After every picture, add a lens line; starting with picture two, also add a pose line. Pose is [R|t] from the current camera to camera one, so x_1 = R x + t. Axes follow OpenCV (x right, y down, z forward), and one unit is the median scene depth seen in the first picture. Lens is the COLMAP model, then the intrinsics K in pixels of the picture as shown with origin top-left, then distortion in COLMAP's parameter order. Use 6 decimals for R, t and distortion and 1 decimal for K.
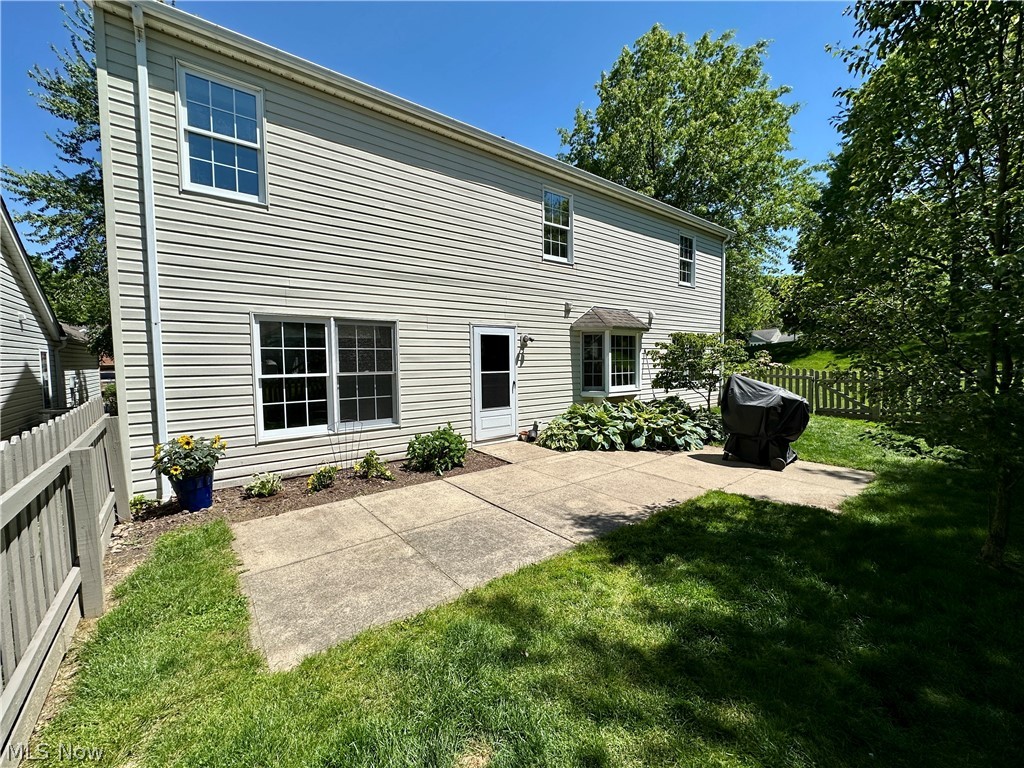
lens RADIAL K [[410.8, 0, 513.5], [0, 410.8, 385.5], [0, 0, 1]] dist [-0.003867, 0.000212]
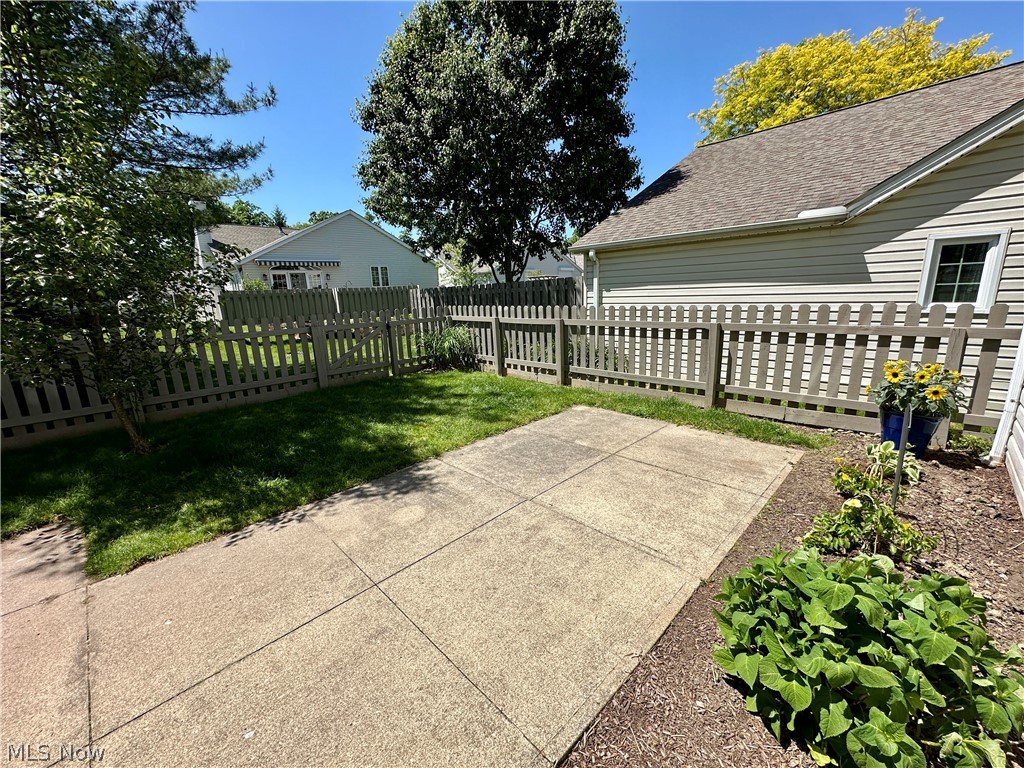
lens RADIAL K [[410.8, 0, 510.6], [0, 410.8, 386.2], [0, 0, 1]] dist [-0.003867, 0.000212]
pose [[-0.992860, 0.072724, -0.094555, 0.041578], [0.042634, 0.956652, 0.288097, -0.089462], [0.111408, 0.282009, -0.952922, 1.663487]]
